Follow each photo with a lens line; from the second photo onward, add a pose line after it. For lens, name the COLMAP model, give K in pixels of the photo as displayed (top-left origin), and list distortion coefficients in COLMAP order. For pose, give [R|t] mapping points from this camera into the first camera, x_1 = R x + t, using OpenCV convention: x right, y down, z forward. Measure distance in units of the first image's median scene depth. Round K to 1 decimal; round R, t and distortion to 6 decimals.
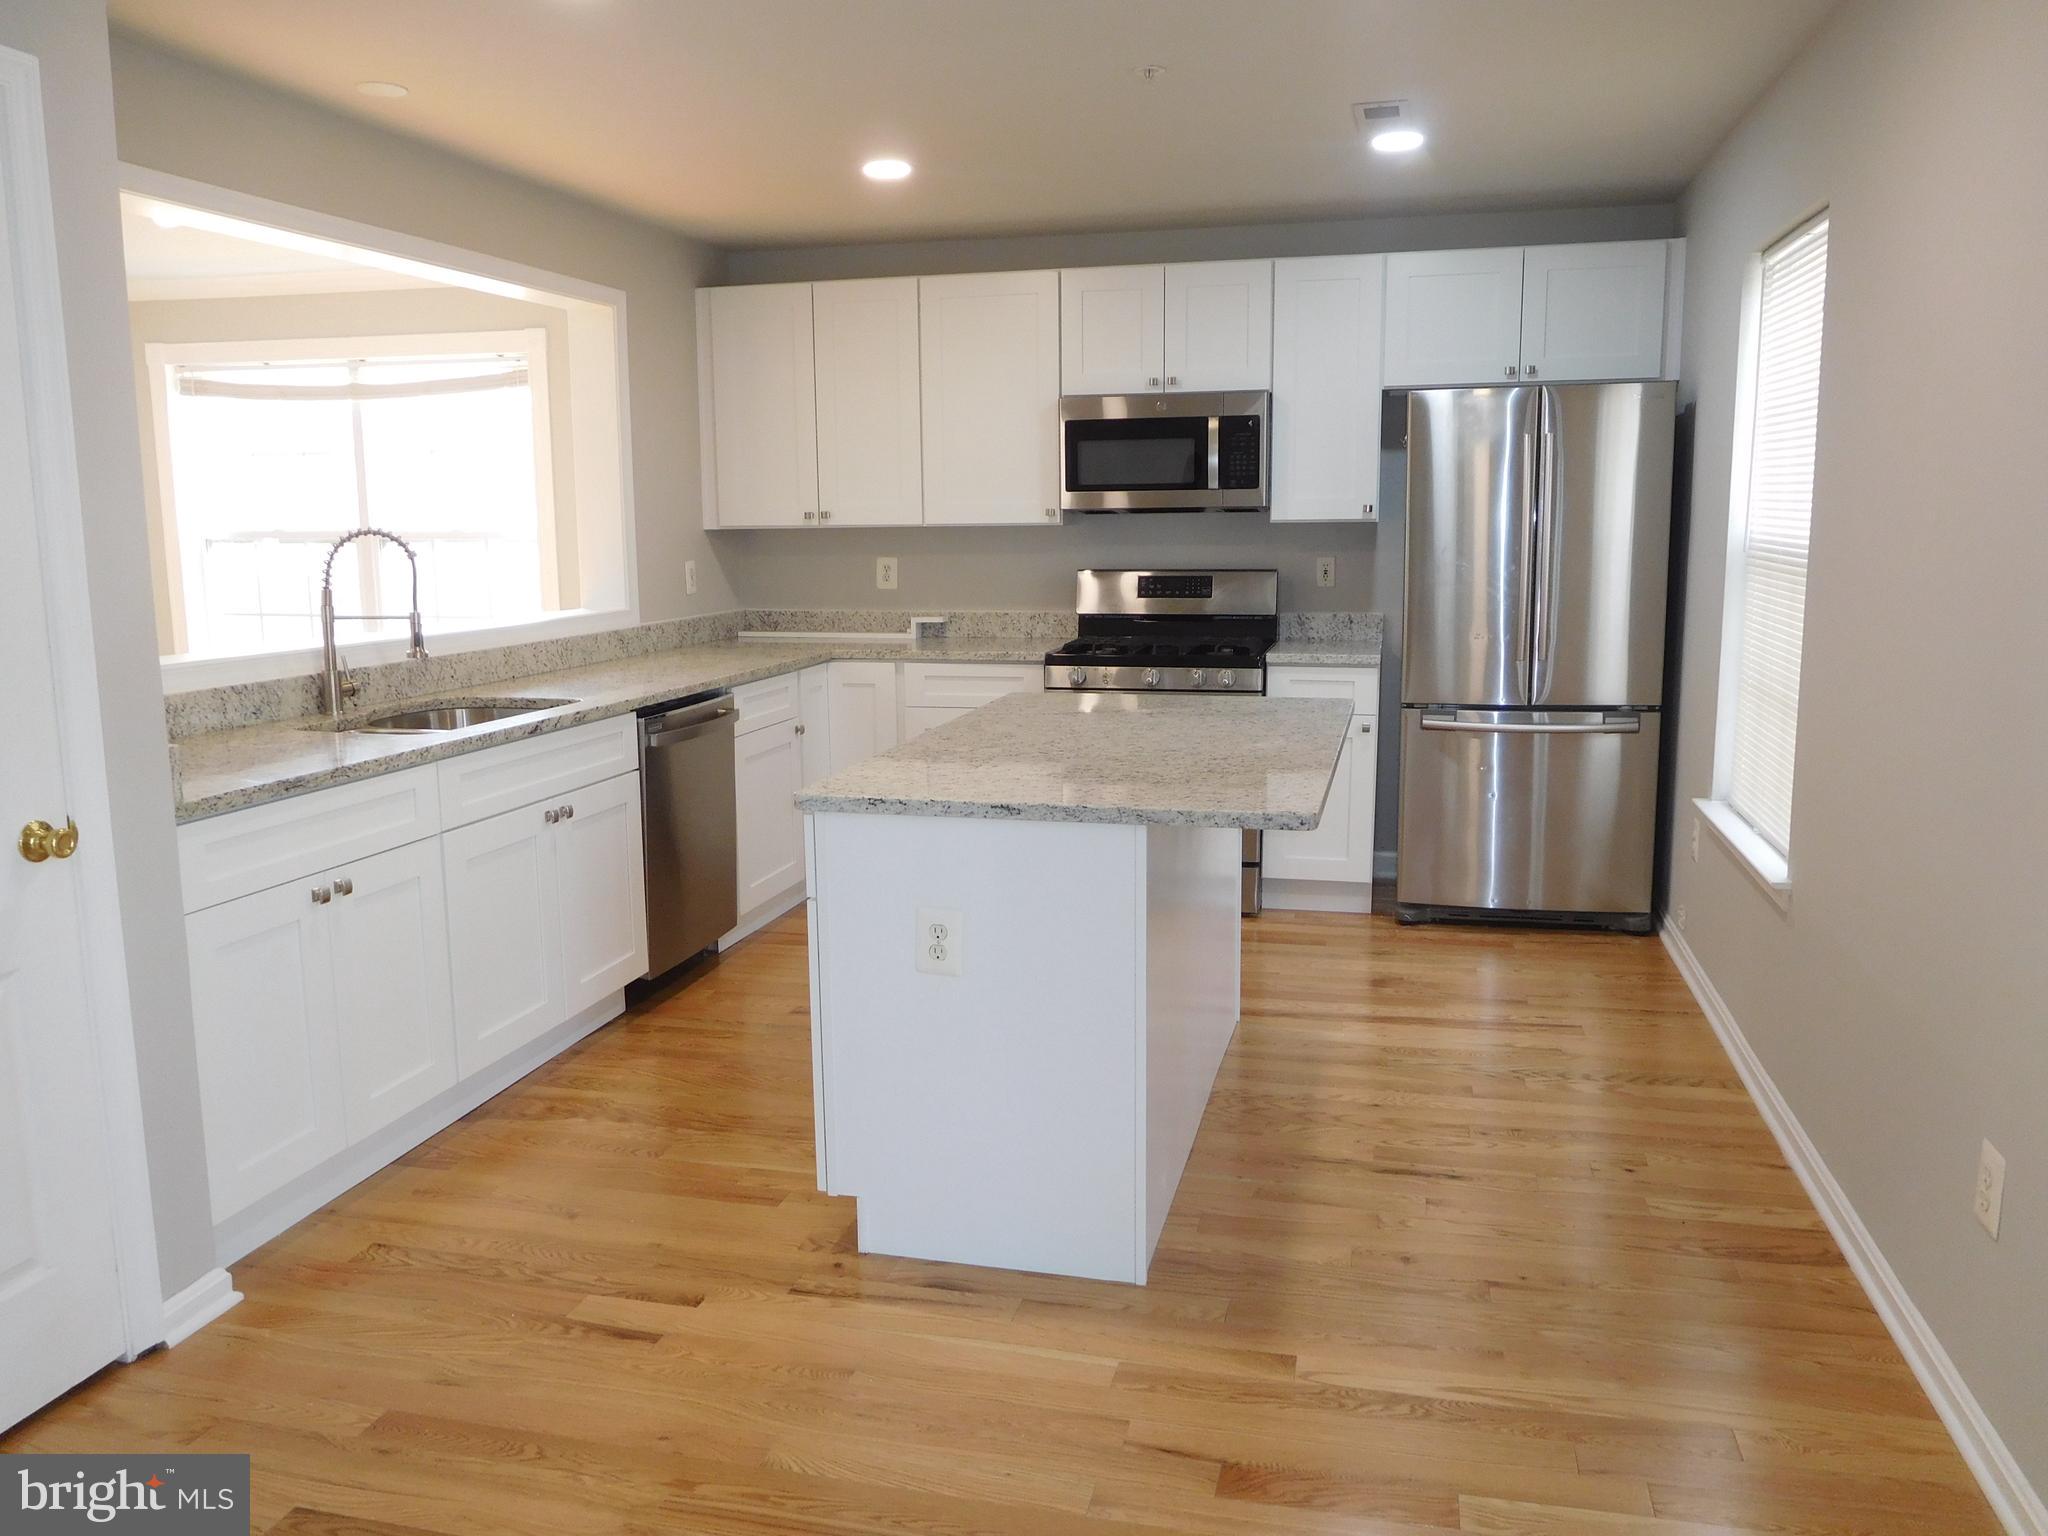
lens RADIAL K [[1566.1, 0, 1019.5], [0, 1566.1, 779.1], [0, 0, 1]] dist [-0.012242, 0.003138]
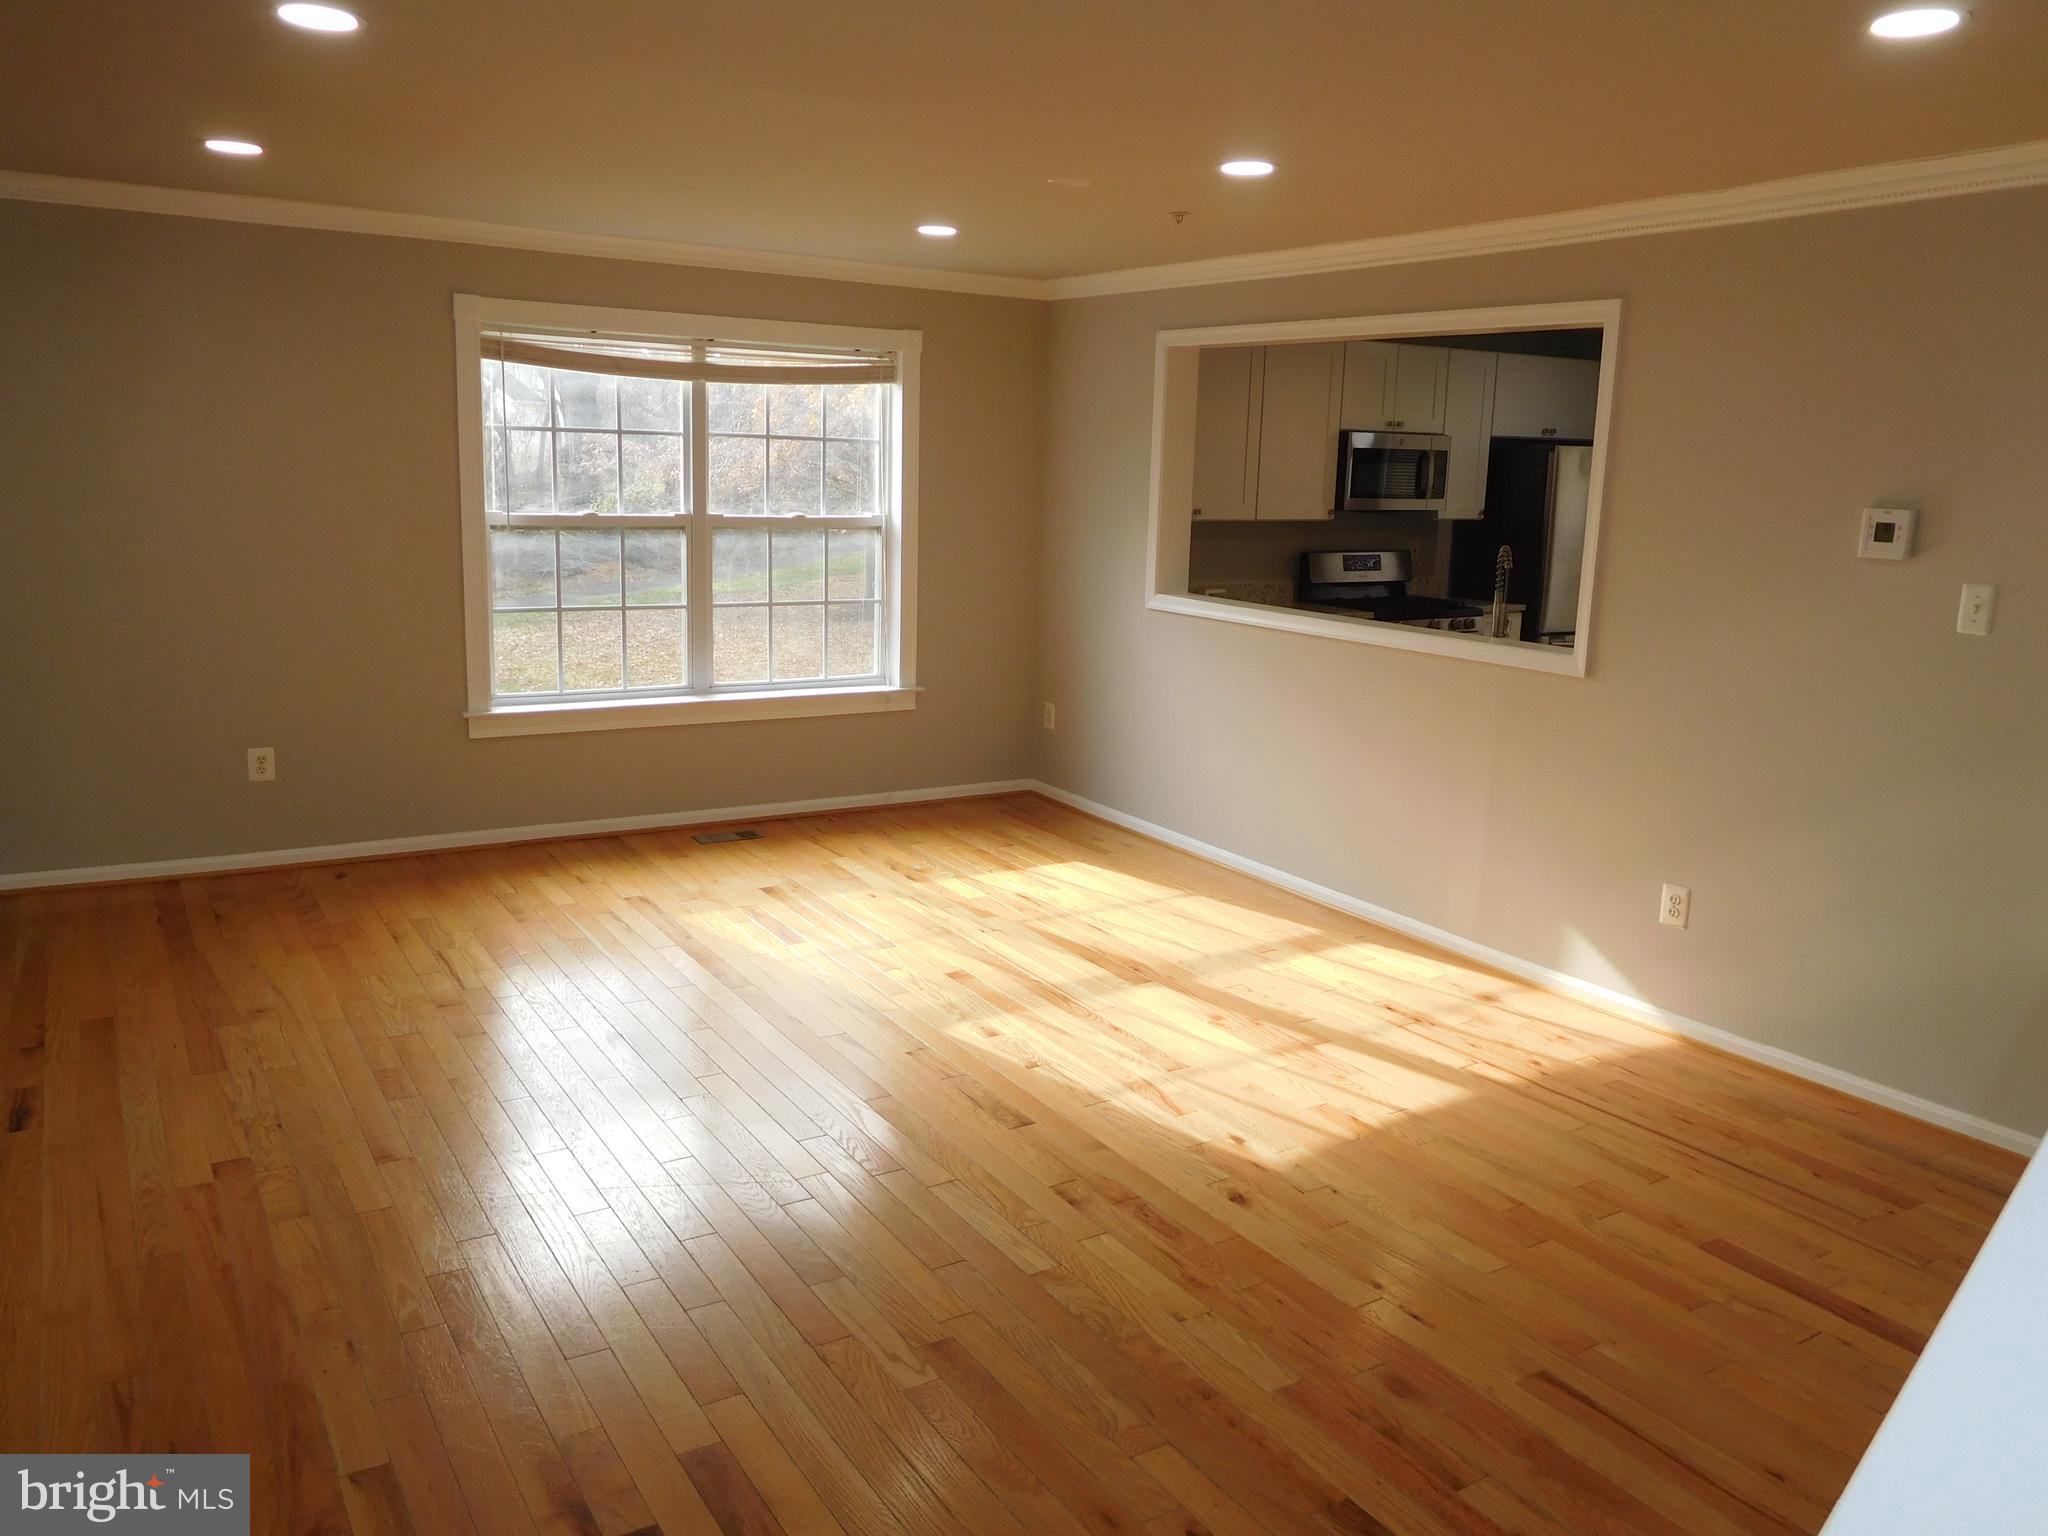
lens RADIAL K [[1566.1, 0, 1019.5], [0, 1566.1, 779.1], [0, 0, 1]] dist [-0.012242, 0.003138]
pose [[0.686668, -0.121354, 0.716771, -1.572310], [0.089952, 0.992575, 0.081875, -0.096013], [-0.721384, 0.008254, 0.692486, 0.309093]]
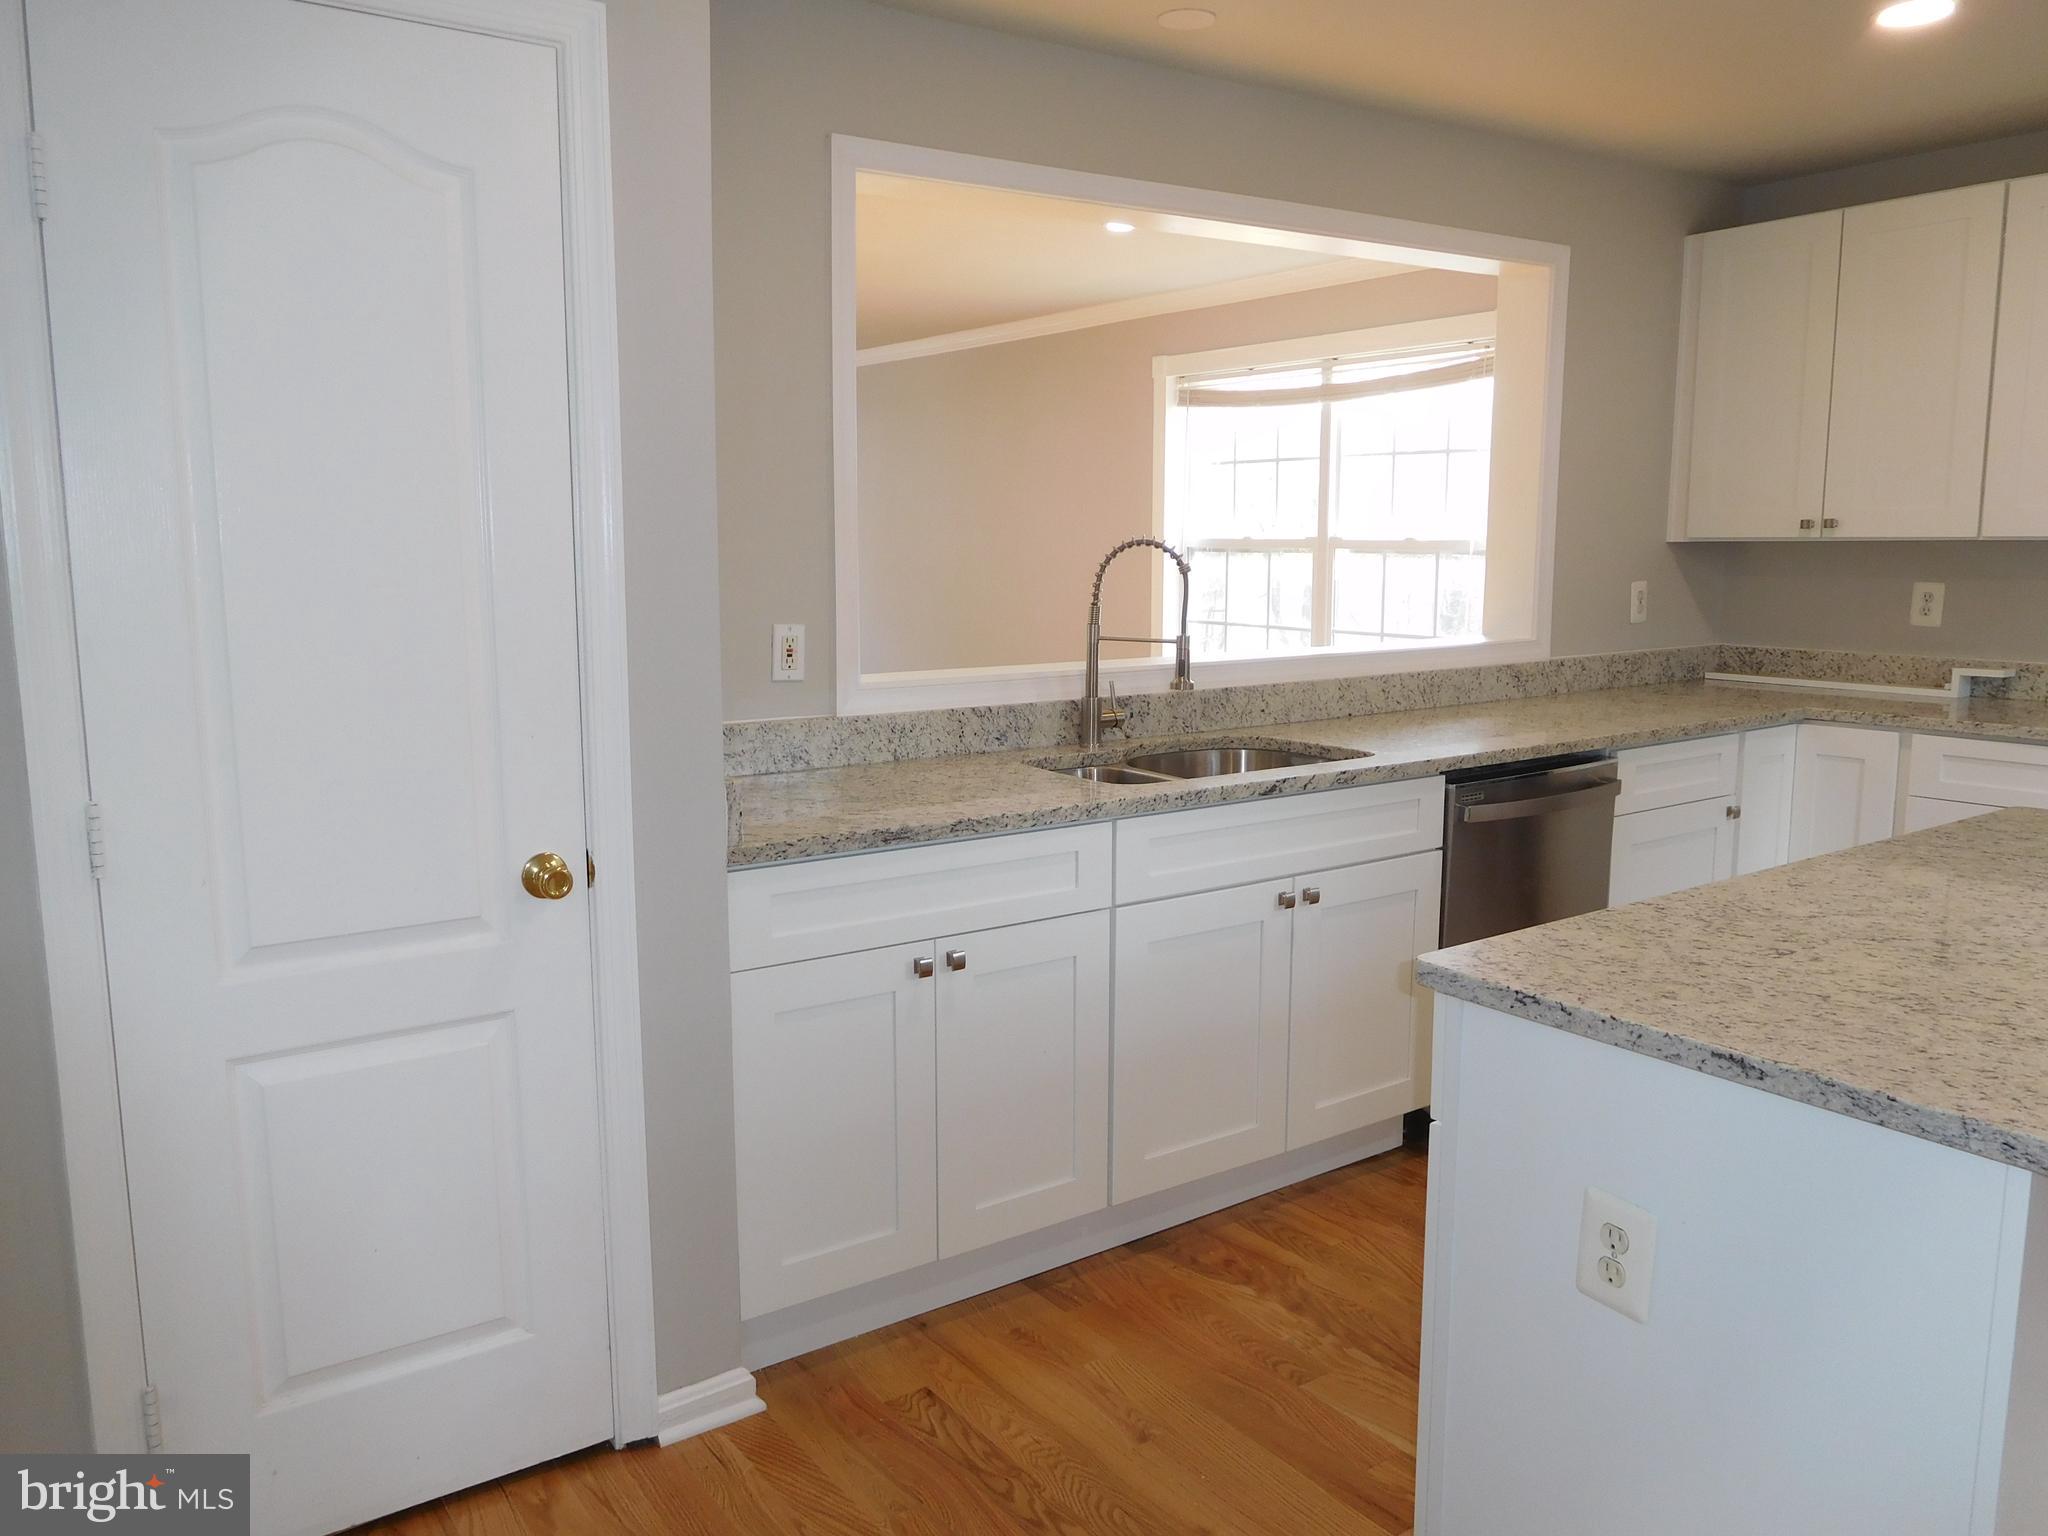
lens RADIAL K [[1537.8, 0, 993.7], [0, 1537.8, 771.5], [0, 0, 1]] dist [-0.027310, 0.004046]
pose [[0.747983, 0.103294, -0.655631, 0.086826], [-0.108184, 0.993579, 0.033114, -0.045786], [0.654842, 0.046160, 0.754355, 0.278603]]
